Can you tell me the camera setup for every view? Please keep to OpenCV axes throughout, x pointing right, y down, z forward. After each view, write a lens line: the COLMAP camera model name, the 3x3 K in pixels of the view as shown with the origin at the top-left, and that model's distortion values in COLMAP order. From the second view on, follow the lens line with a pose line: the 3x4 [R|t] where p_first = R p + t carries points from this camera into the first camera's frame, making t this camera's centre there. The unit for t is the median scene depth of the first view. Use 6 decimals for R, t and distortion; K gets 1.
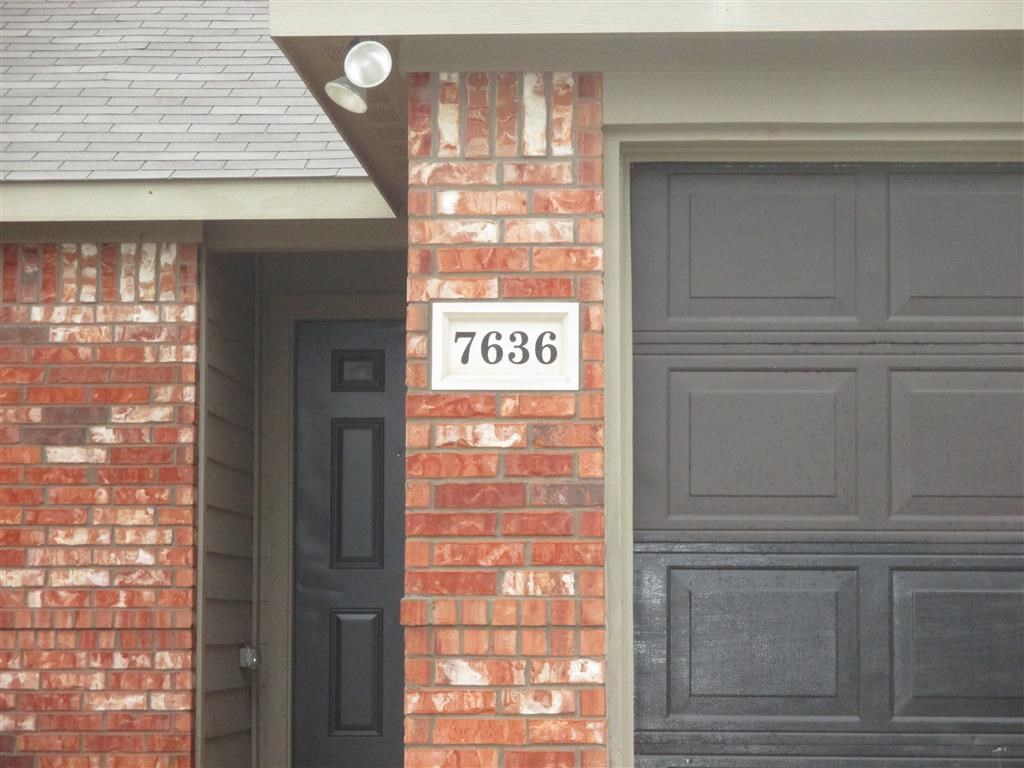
lens RADIAL K [[2807.3, 0, 512.0], [0, 2807.3, 384.0], [0, 0, 1]] dist [0.065572, 0.618835]
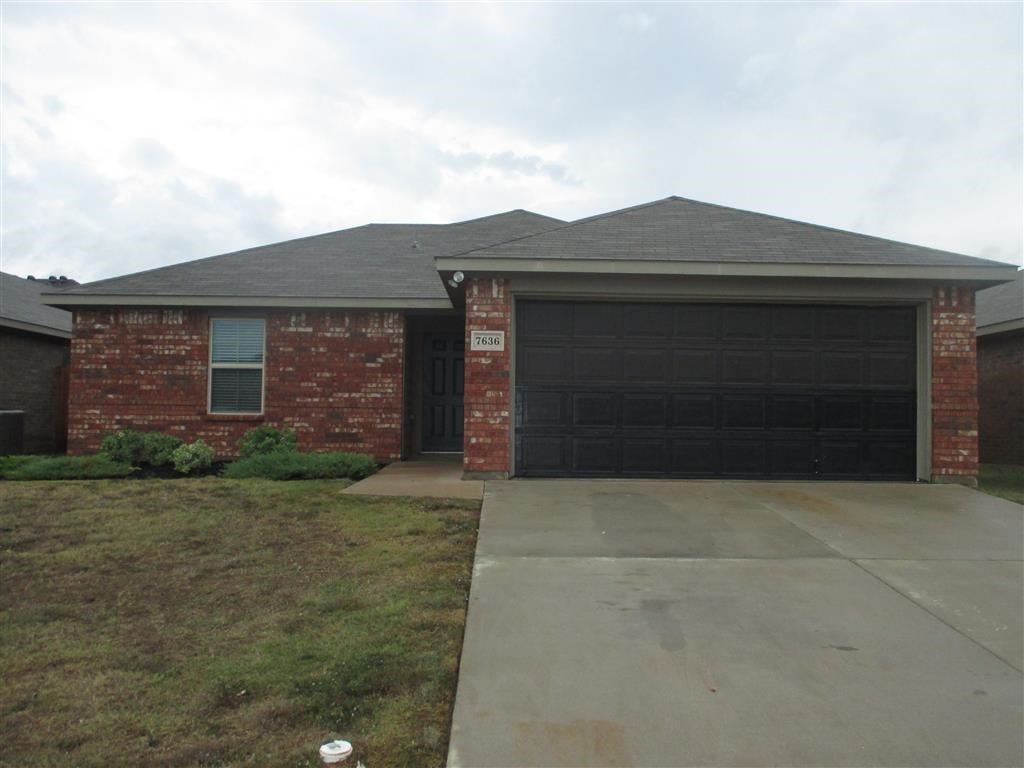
lens RADIAL K [[851.7, 0, 512.0], [0, 851.7, 384.0], [0, 0, 1]] dist [-0.003967, -0.006884]
pose [[0.997710, 0.013744, 0.066225, -0.051461], [-0.016365, 0.999097, 0.039197, 0.001513], [-0.065627, -0.040191, 0.997035, -0.341361]]
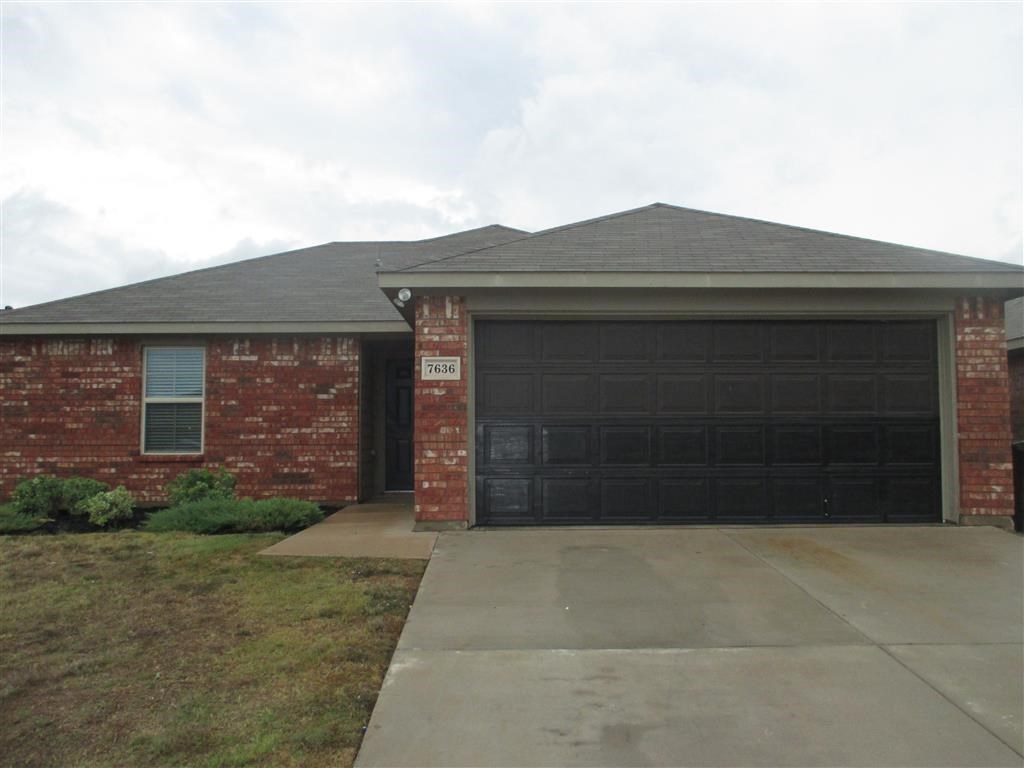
lens RADIAL K [[851.7, 0, 512.0], [0, 851.7, 384.0], [0, 0, 1]] dist [-0.003967, -0.006884]
pose [[0.997685, -0.001319, 0.067989, 0.015020], [0.000484, 0.999924, 0.012304, -0.006269], [-0.068000, -0.012242, 0.997610, -0.159403]]
